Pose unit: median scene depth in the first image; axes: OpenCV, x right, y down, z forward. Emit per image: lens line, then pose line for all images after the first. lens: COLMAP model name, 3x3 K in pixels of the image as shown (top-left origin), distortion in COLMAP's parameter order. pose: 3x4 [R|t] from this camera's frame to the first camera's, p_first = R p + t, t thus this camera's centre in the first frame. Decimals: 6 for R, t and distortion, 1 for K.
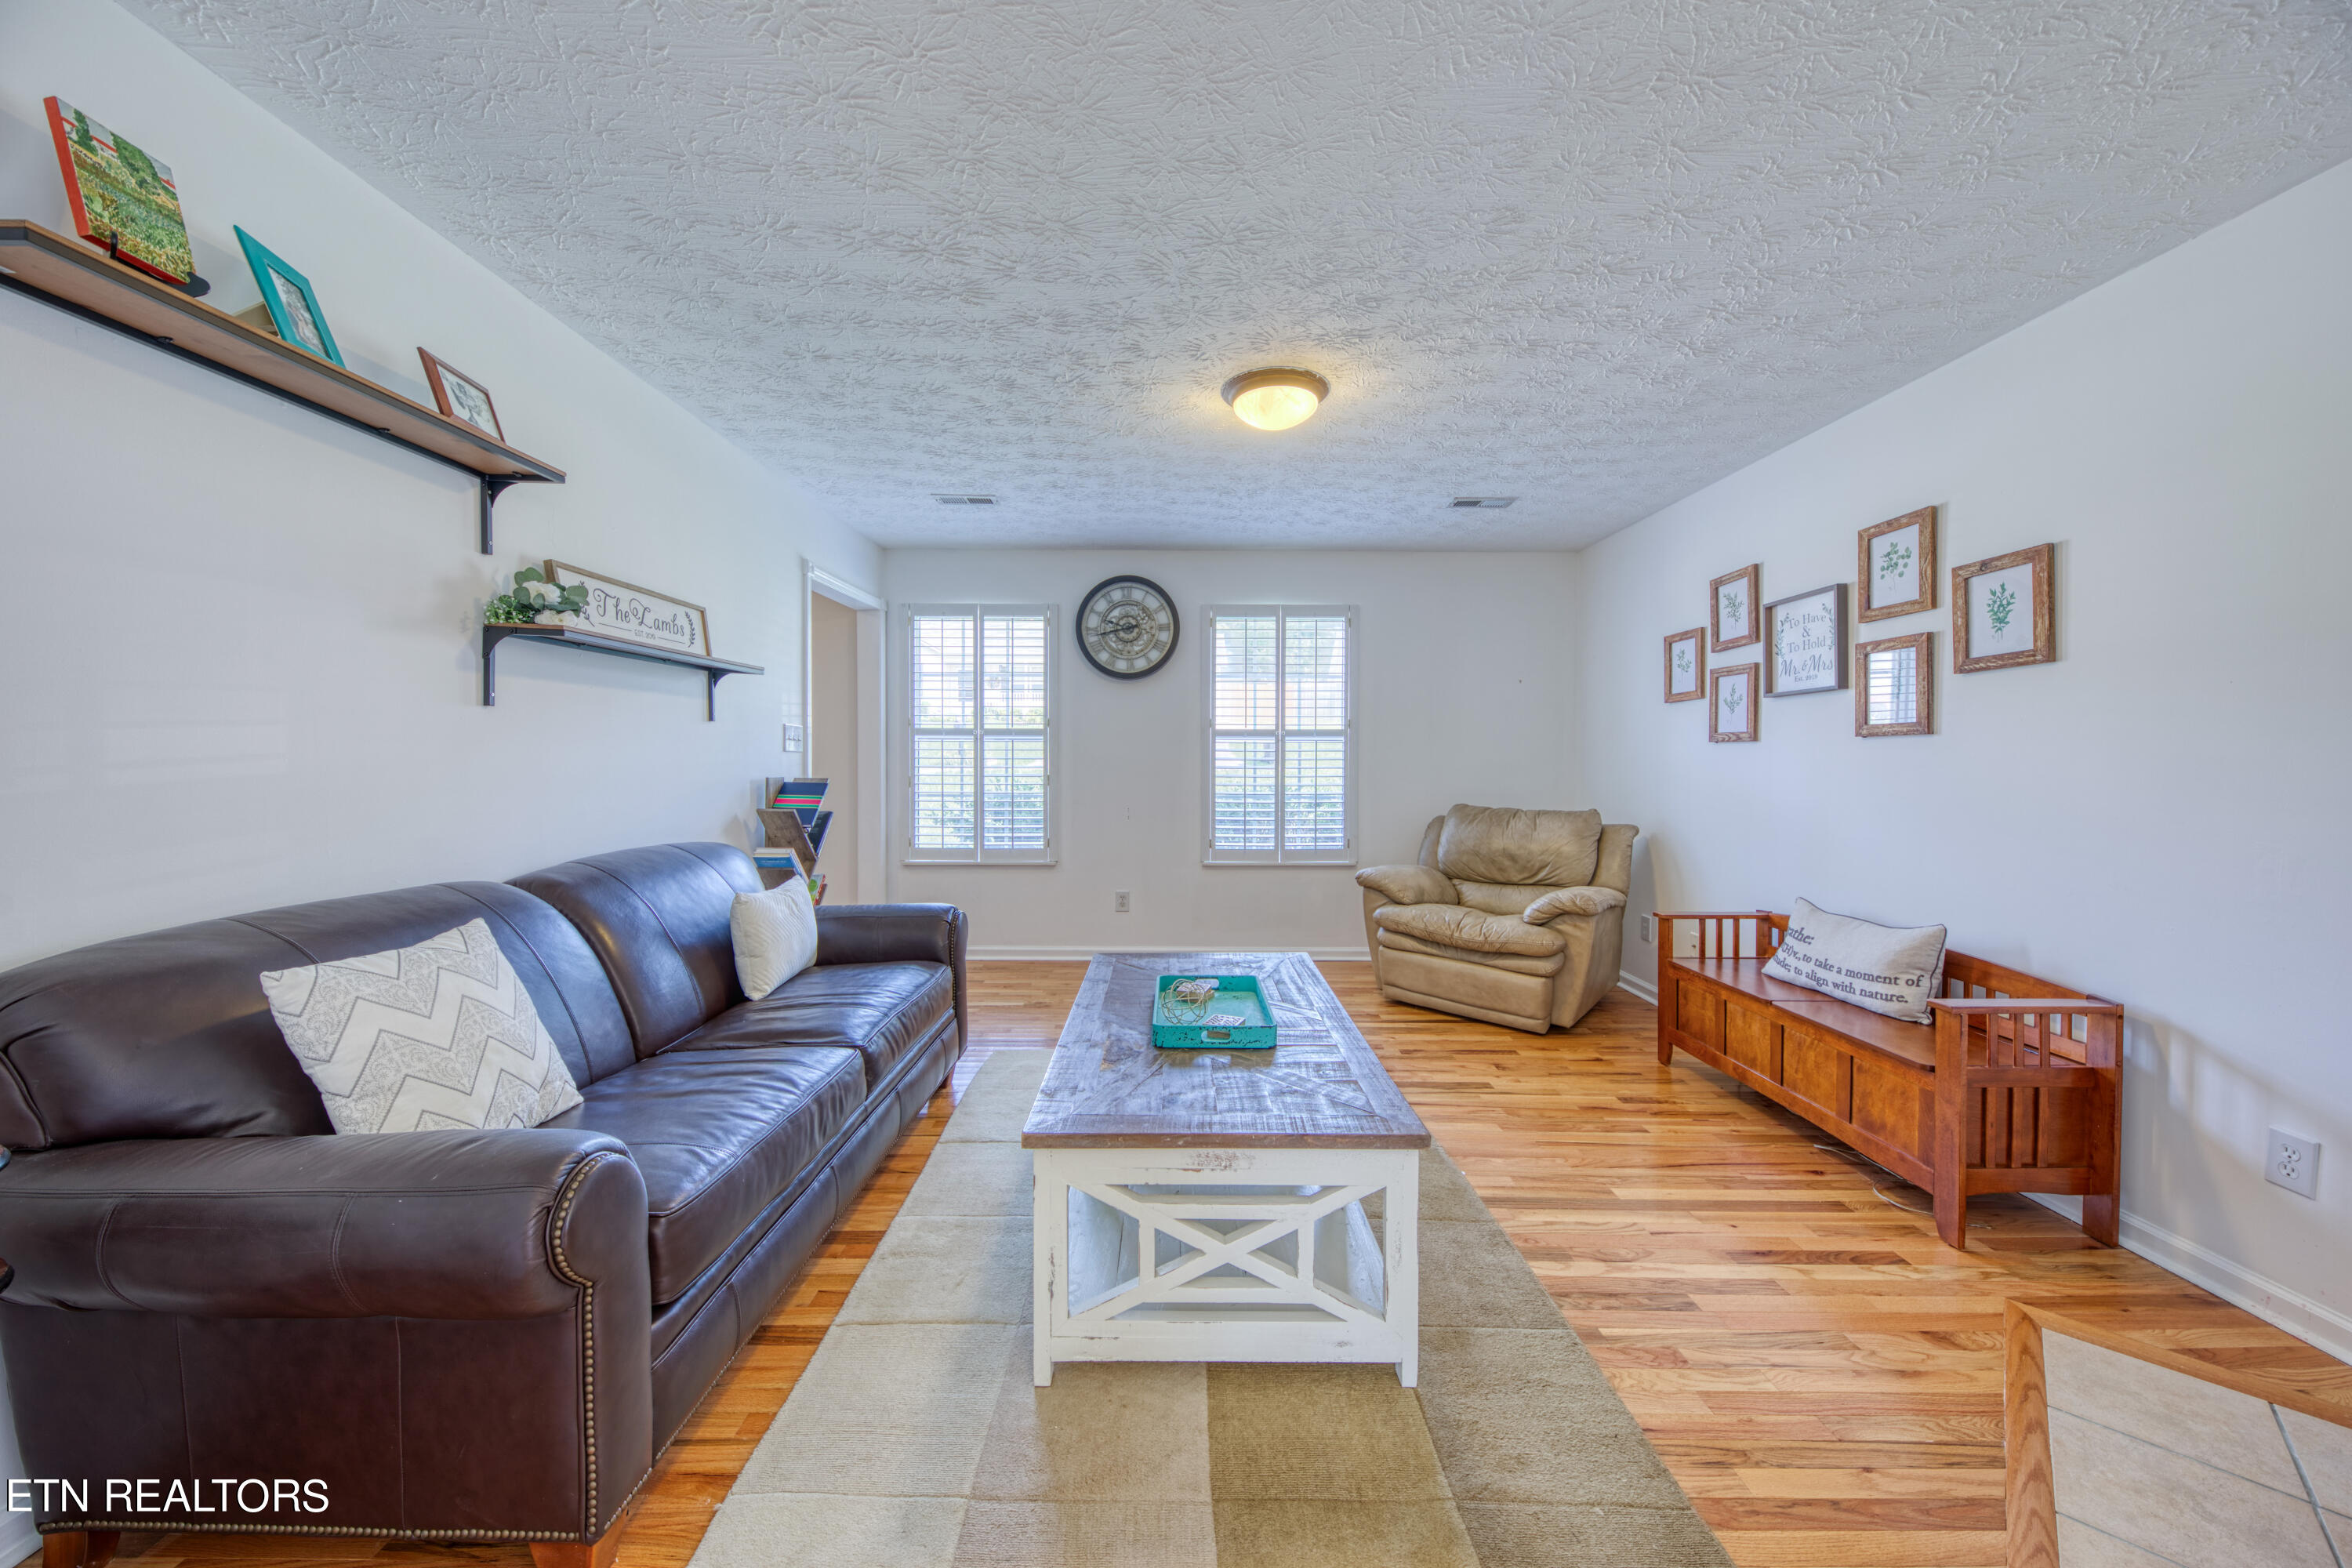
lens RADIAL K [[816.0, 0, 1182.0], [0, 816.0, 769.4], [0, 0, 1]] dist [0.000882, -0.005538]
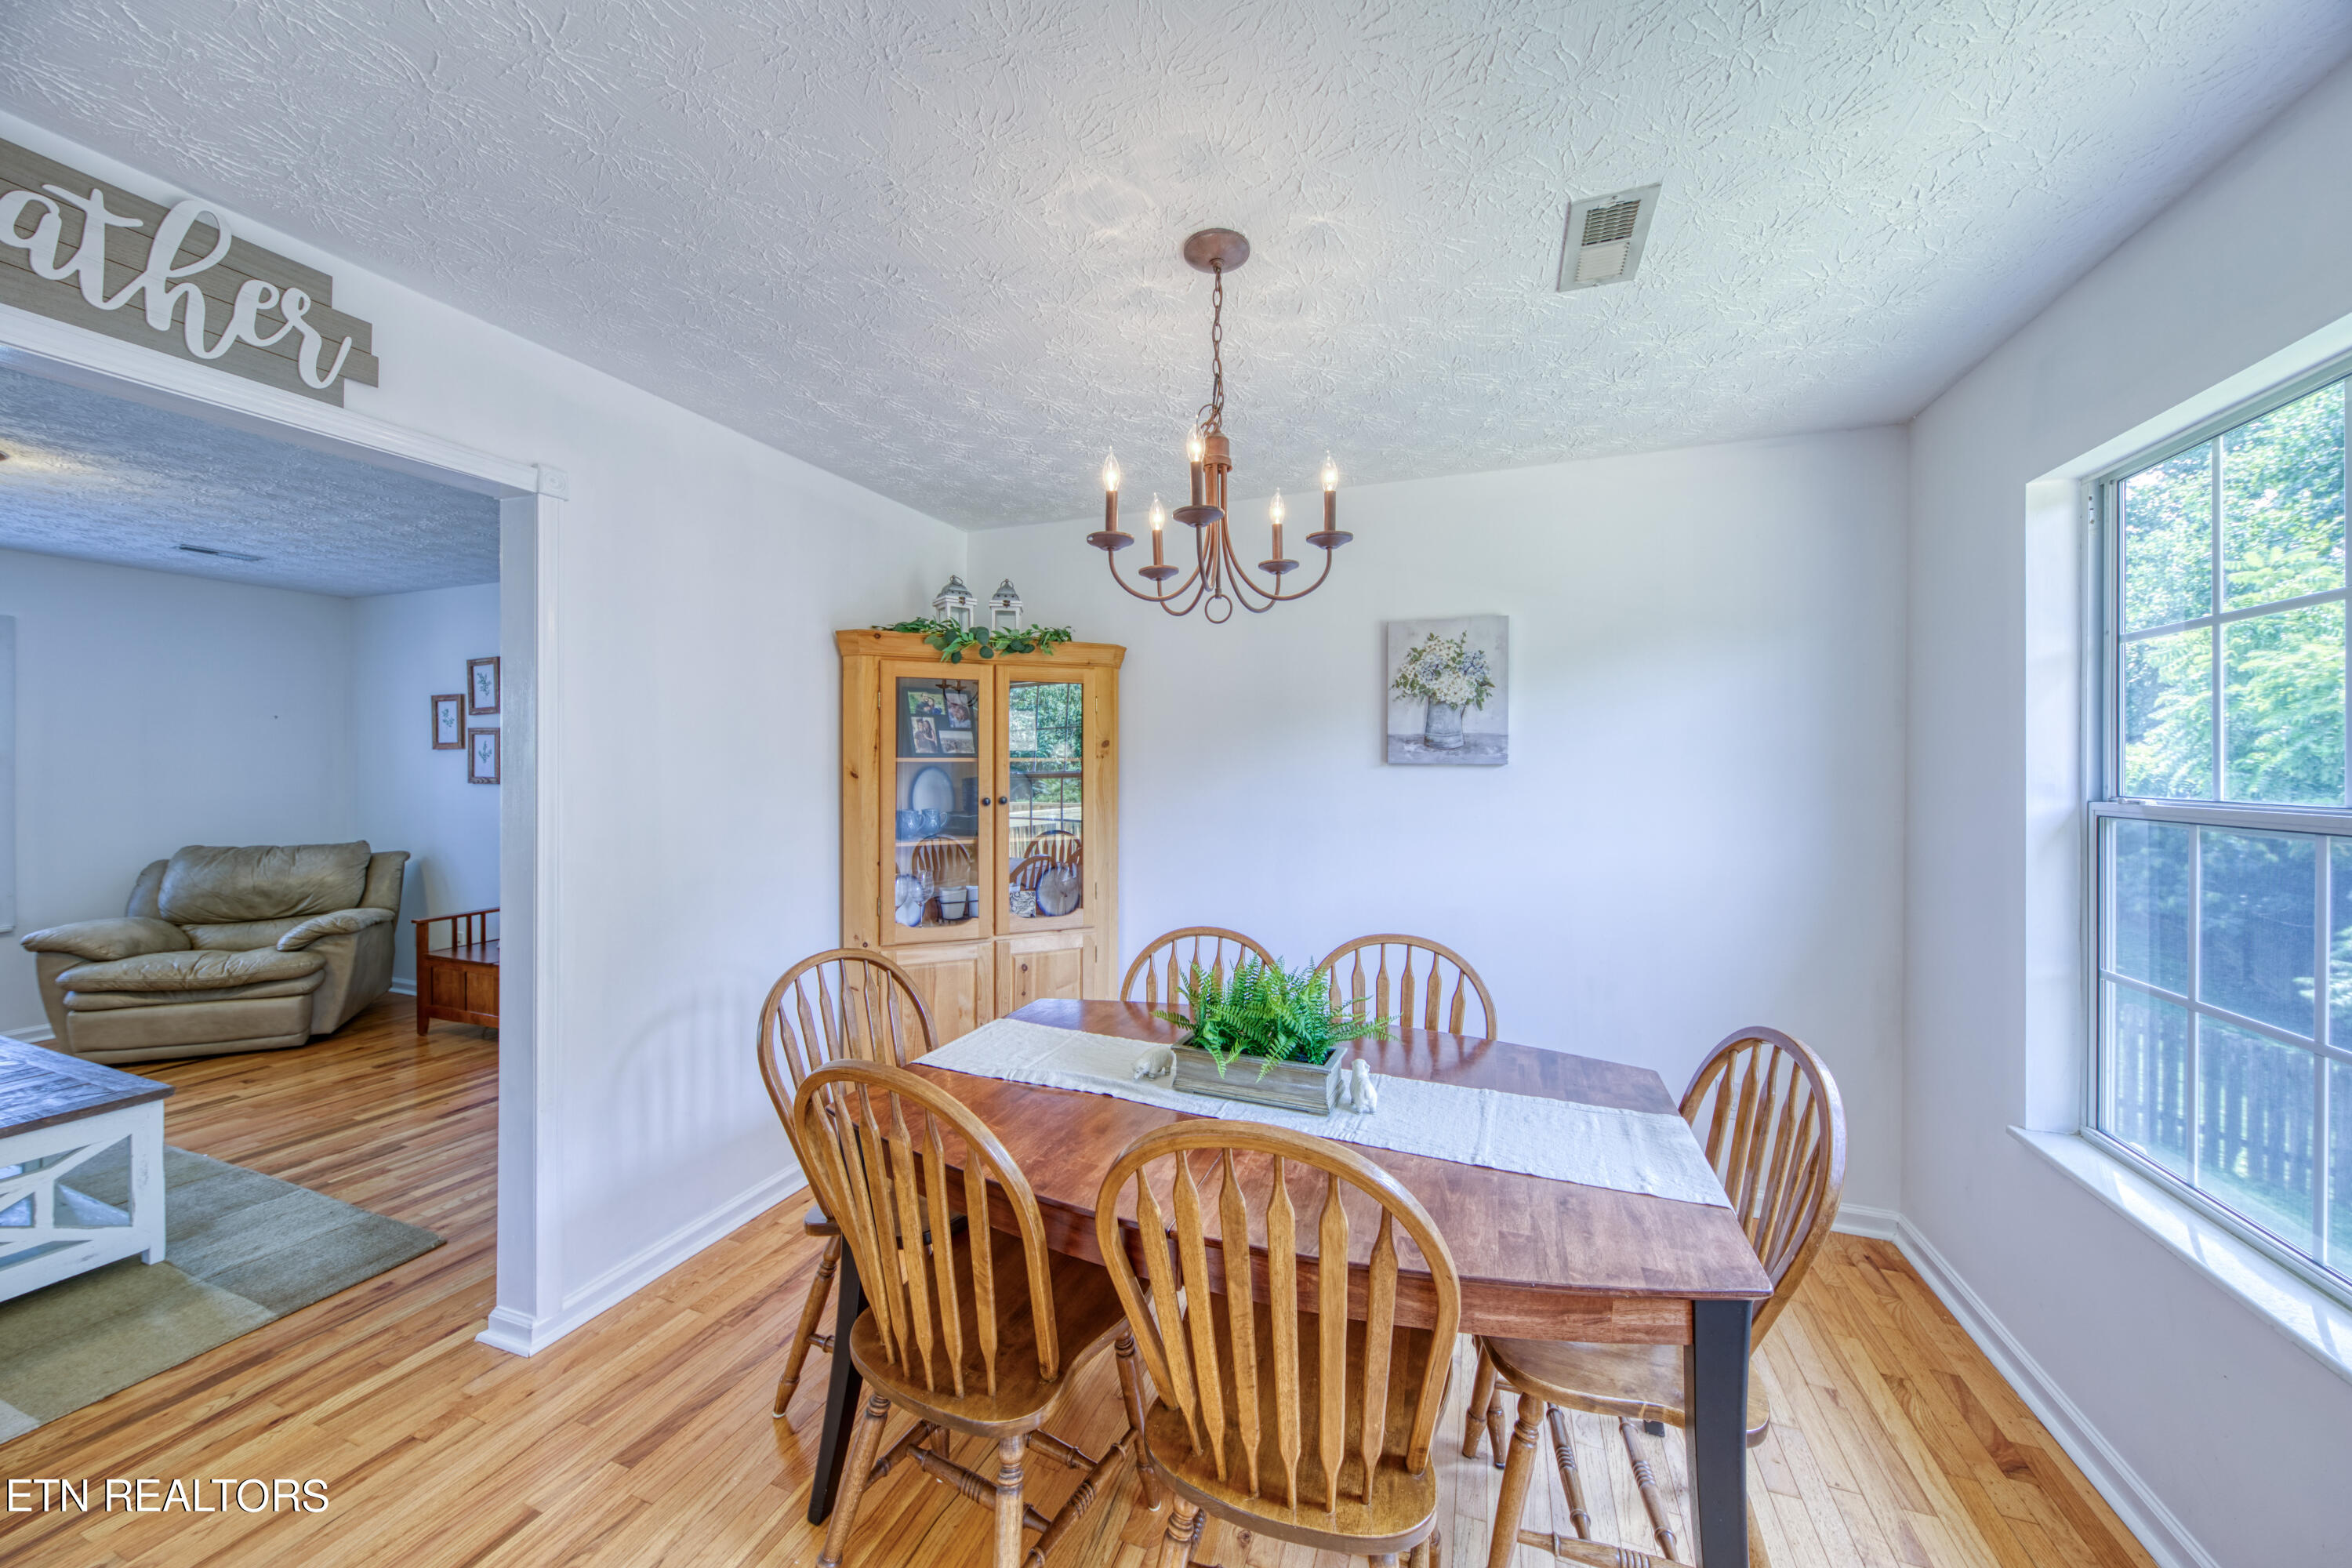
lens RADIAL K [[816.0, 0, 1182.0], [0, 816.0, 769.4], [0, 0, 1]] dist [0.000882, -0.005538]
pose [[0.346942, -0.009309, 0.937840, -0.183154], [0.008786, 0.999939, 0.006675, -0.055499], [-0.937845, 0.005924, 0.347003, -0.537030]]
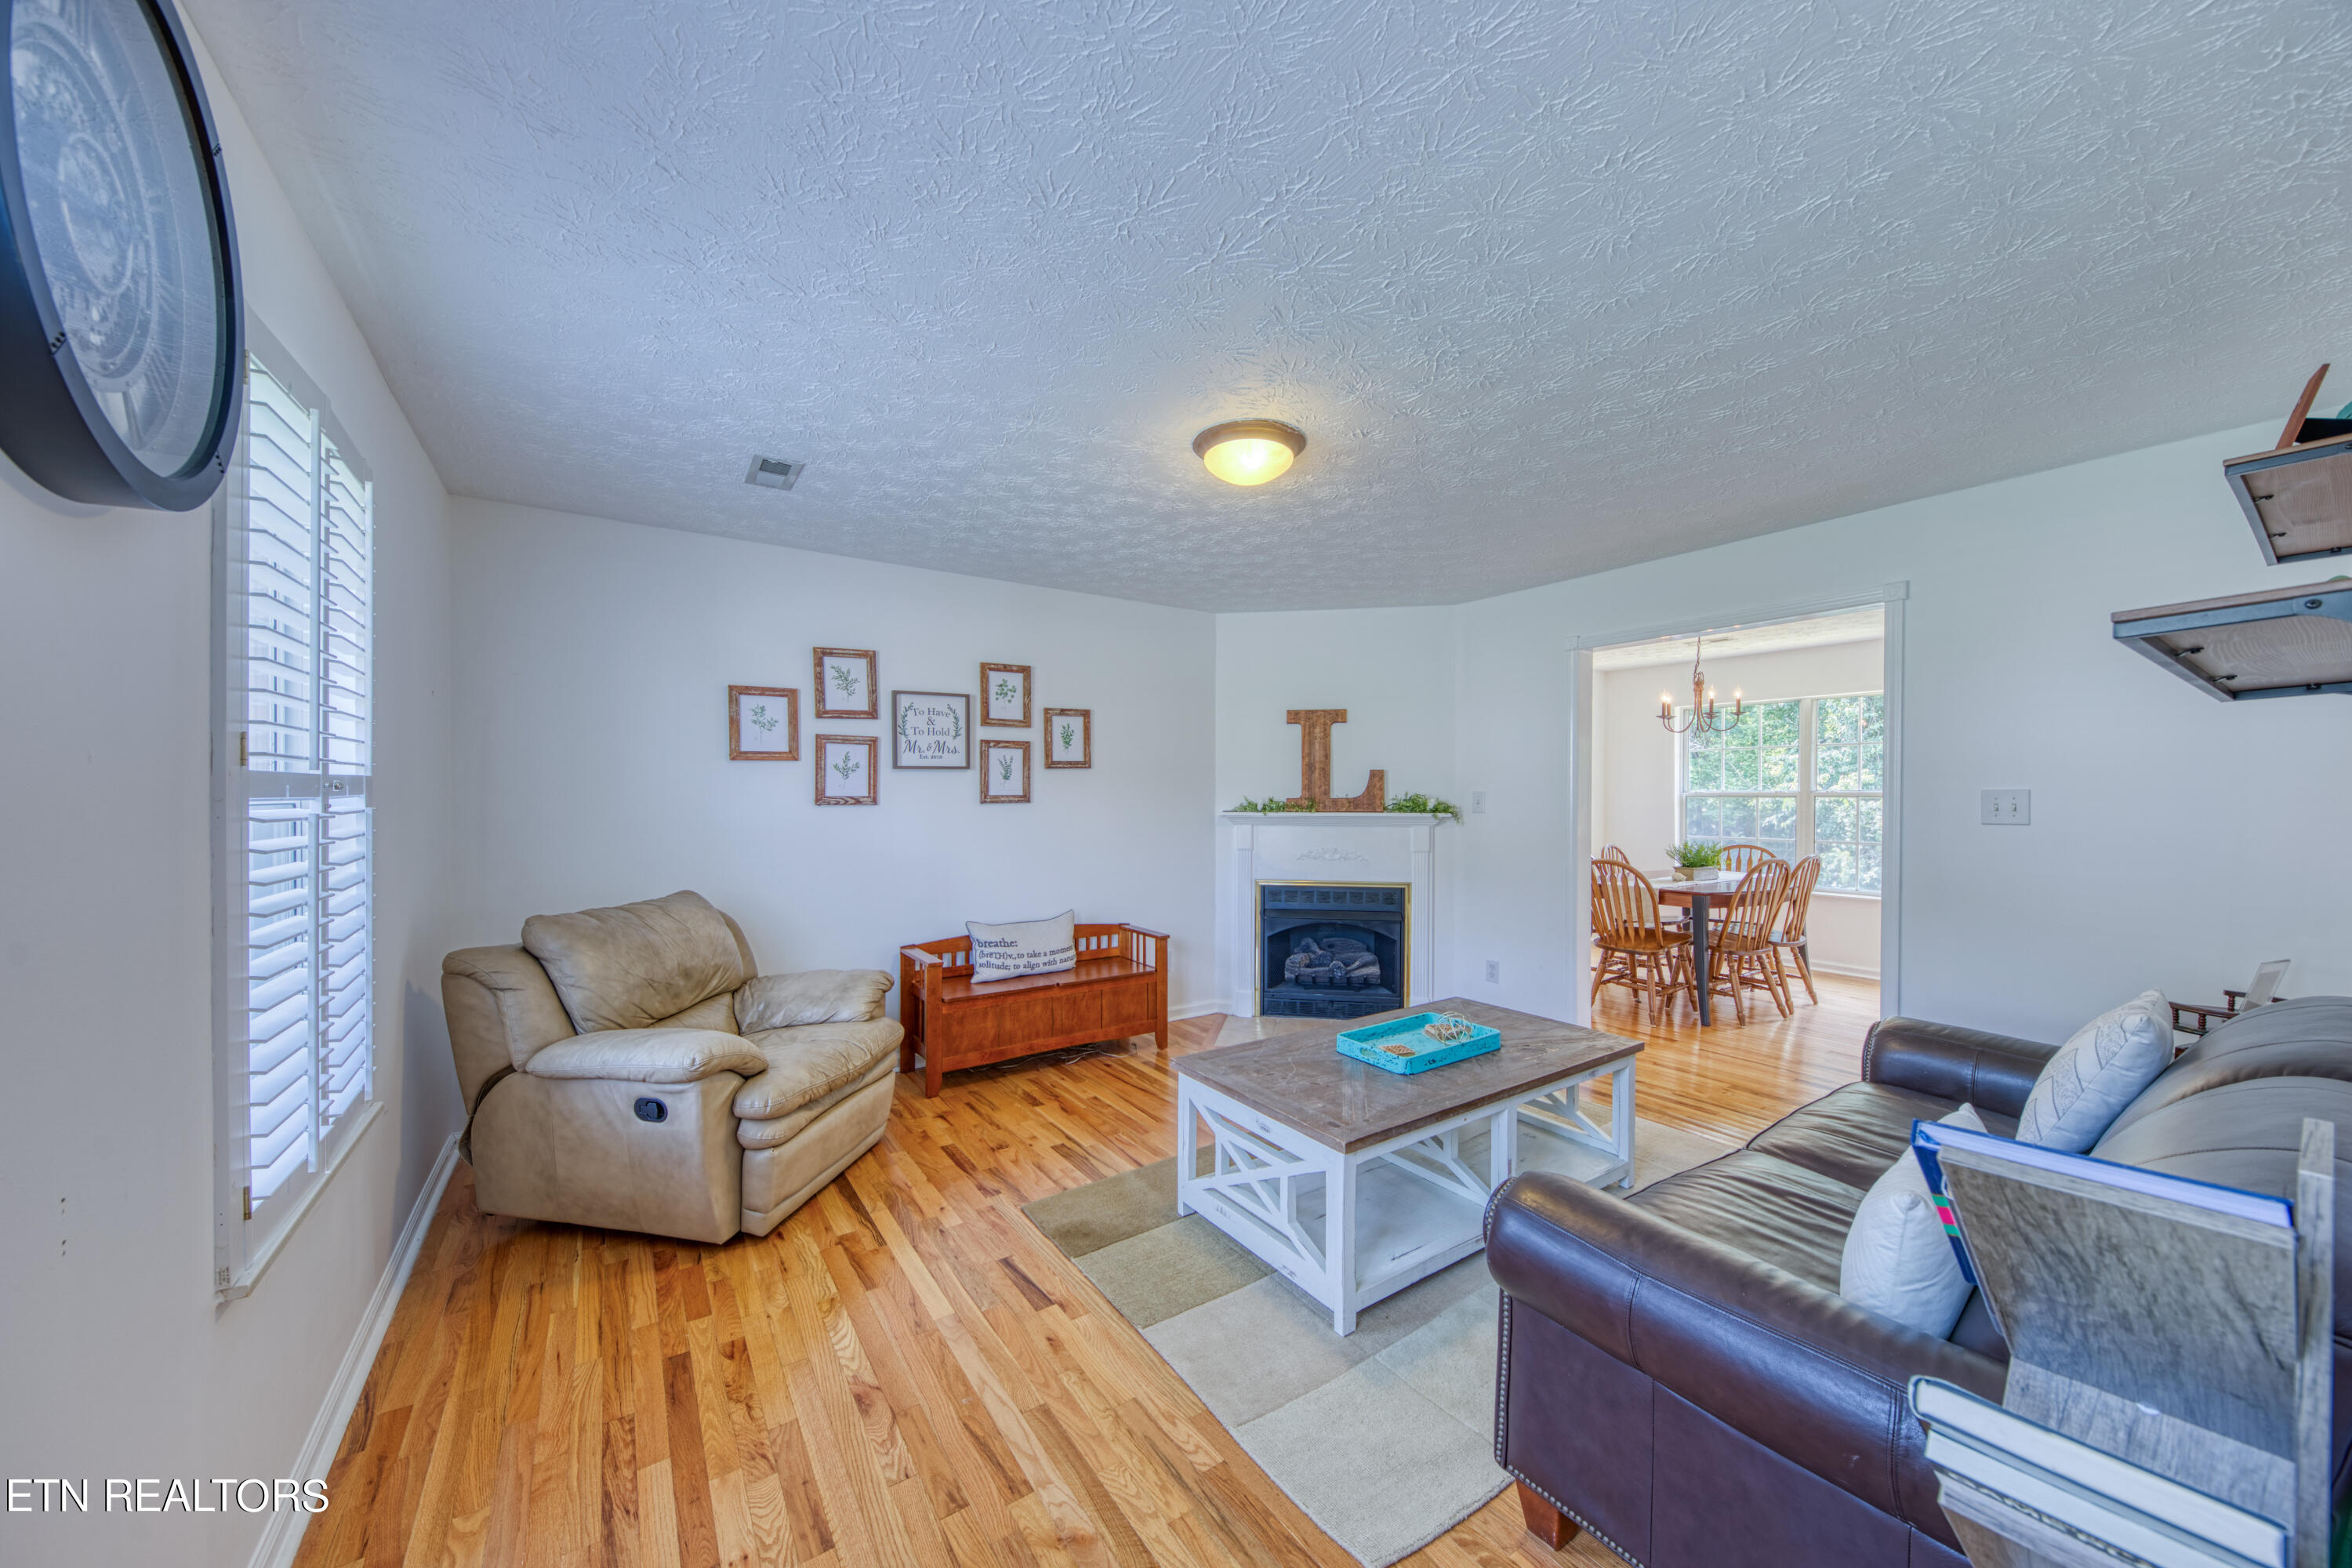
lens RADIAL K [[837.0, 0, 1185.4], [0, 837.0, 804.0], [0, 0, 1]] dist [0.000983, -0.006212]
pose [[-0.567549, -0.016058, 0.823183, -0.489871], [0.007499, 0.999668, 0.024671, -0.058149], [-0.823305, 0.020175, -0.567240, 1.236994]]
